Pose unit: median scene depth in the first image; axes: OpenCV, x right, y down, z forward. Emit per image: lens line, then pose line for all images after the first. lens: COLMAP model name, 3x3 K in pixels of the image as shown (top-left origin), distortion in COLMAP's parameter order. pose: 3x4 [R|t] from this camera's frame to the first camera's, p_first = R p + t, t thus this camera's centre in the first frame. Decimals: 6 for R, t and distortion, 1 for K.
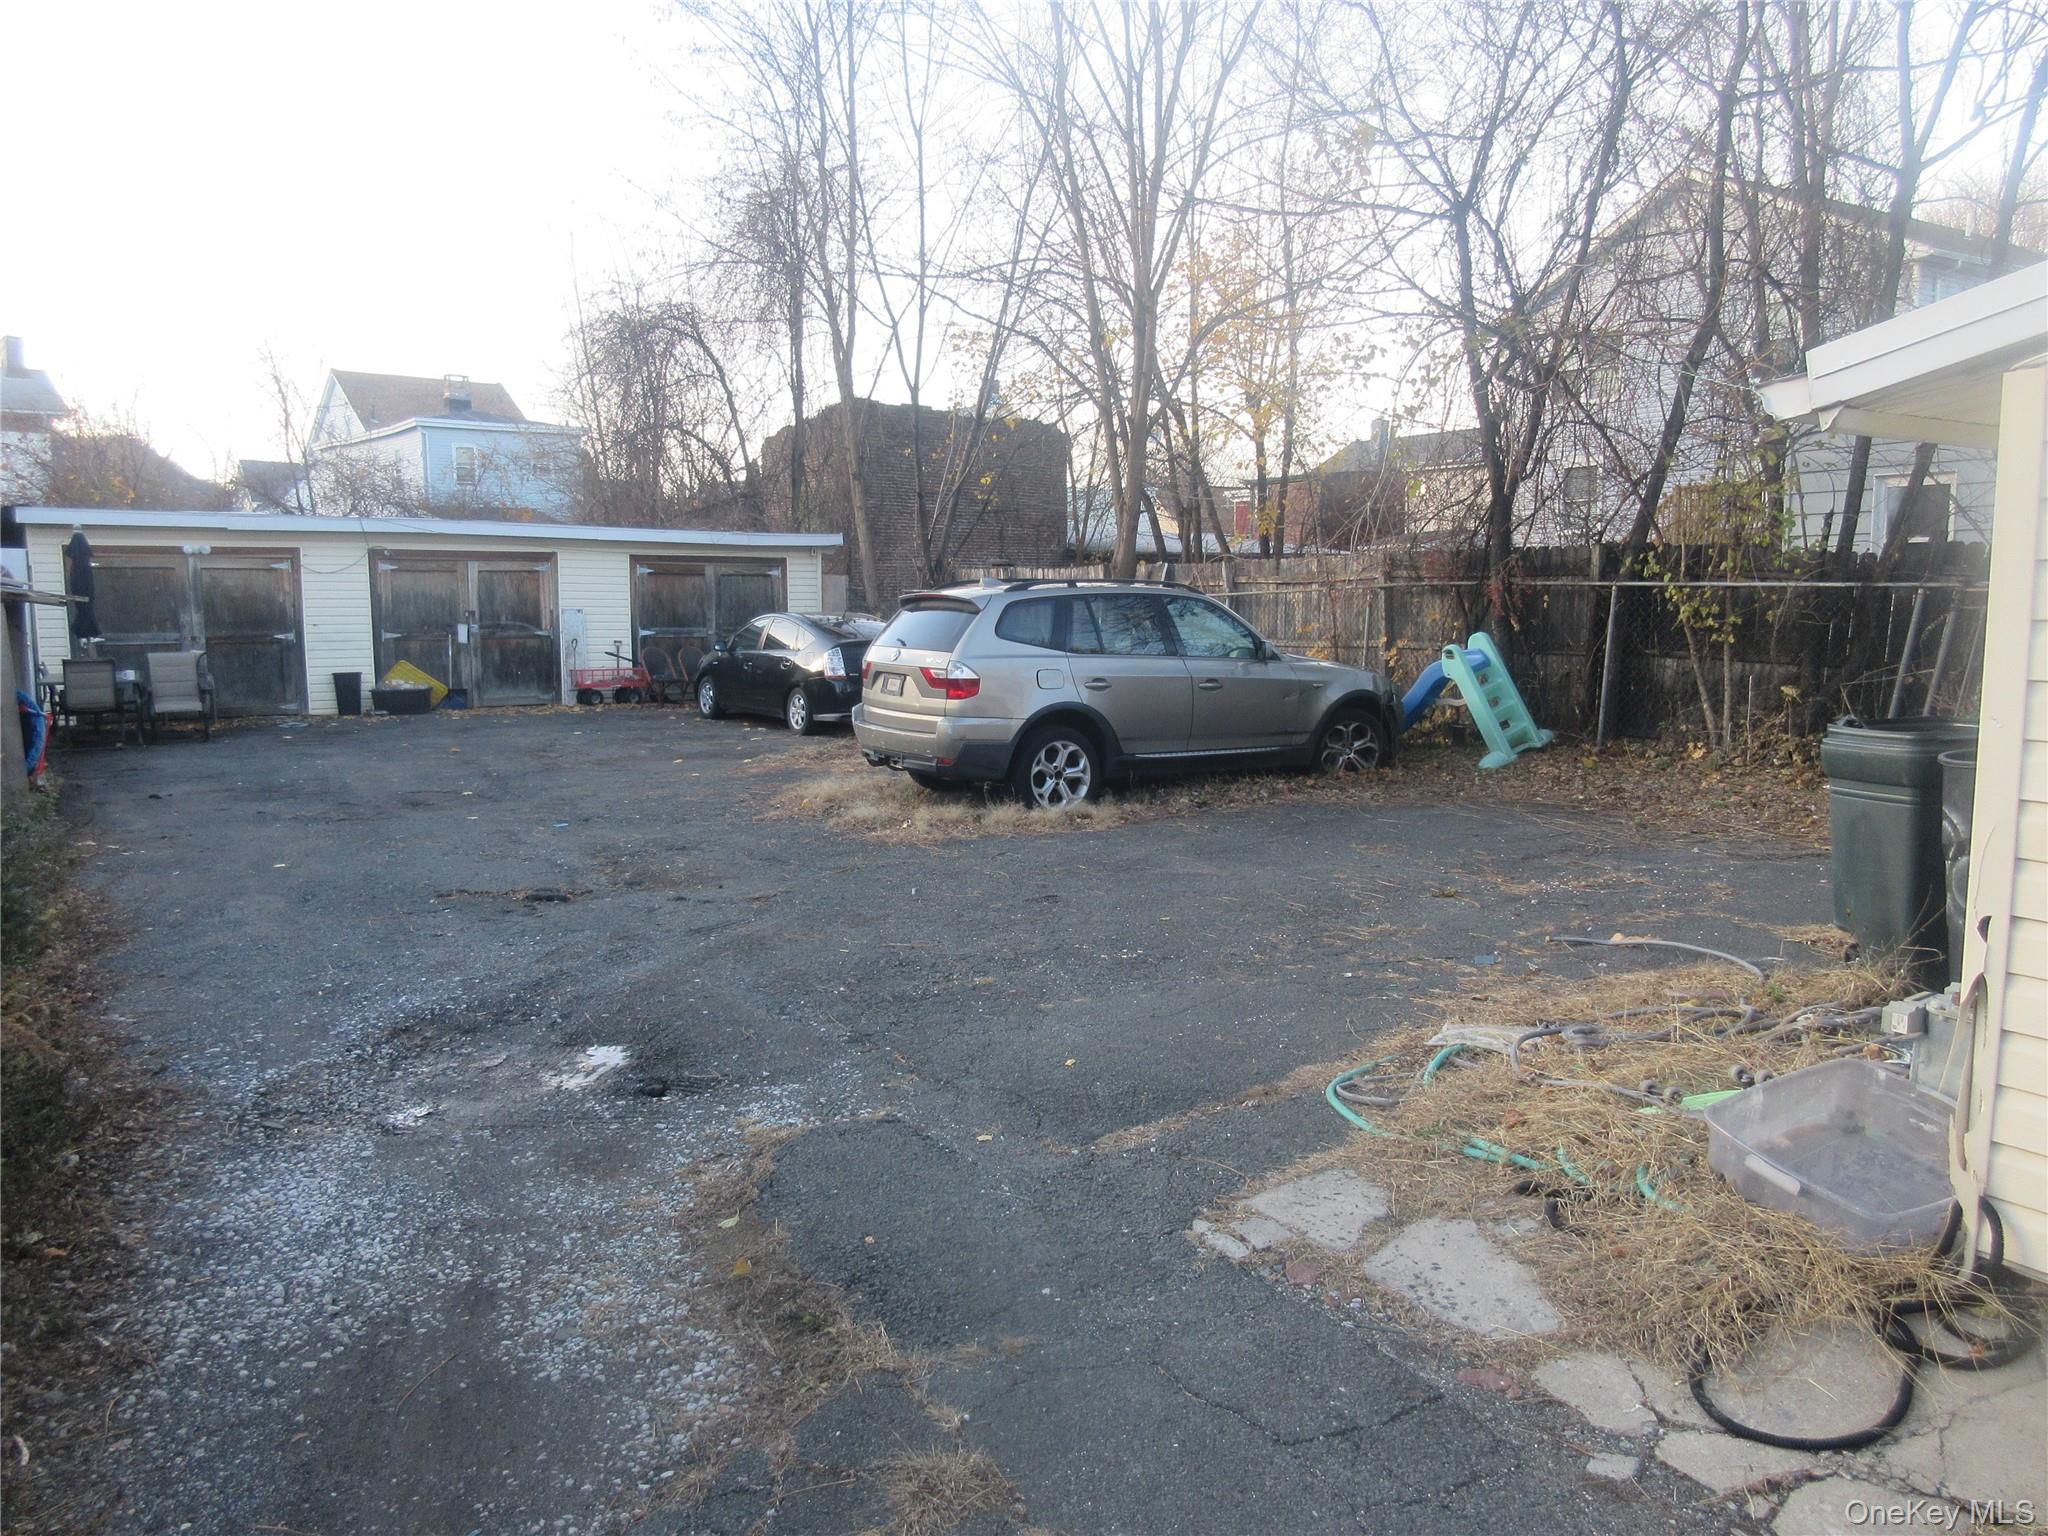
lens RADIAL K [[1511.1, 0, 1022.7], [0, 1511.1, 771.5], [0, 0, 1]] dist [0.003257, -0.001001]
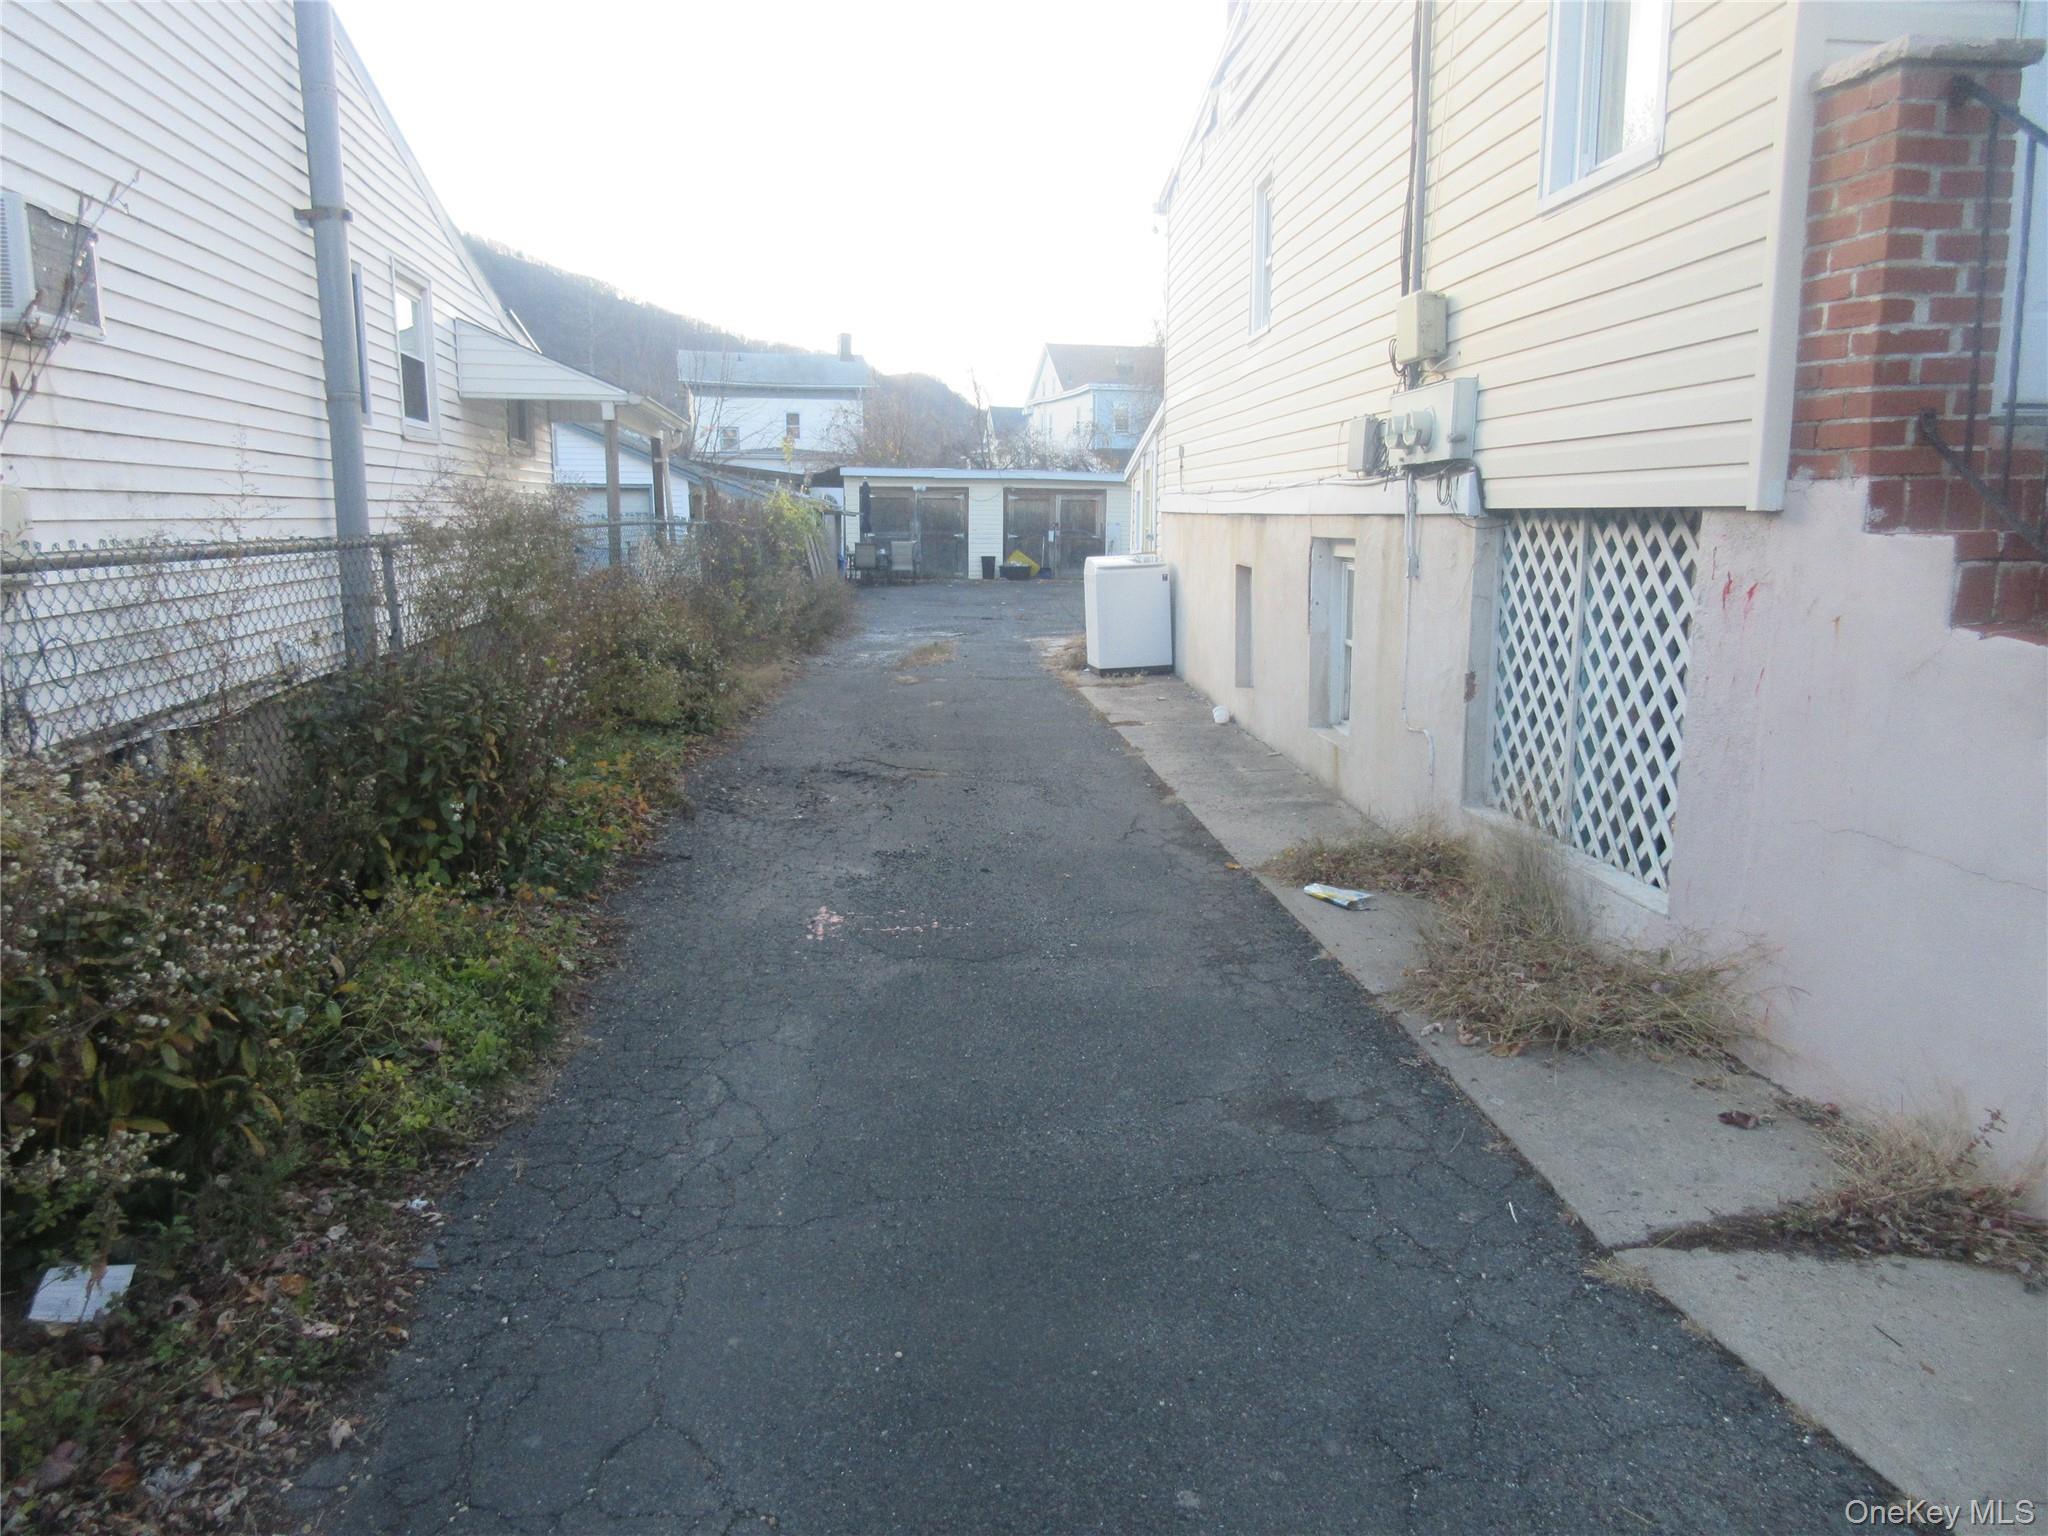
lens RADIAL K [[1511.1, 0, 1028.8], [0, 1511.1, 763.5], [0, 0, 1]] dist [0.003257, -0.001001]
pose [[0.896151, 0.084133, -0.435700, 0.412424], [-0.064066, 0.996106, 0.060575, 0.070448], [0.439100, -0.026371, 0.898051, -0.622878]]
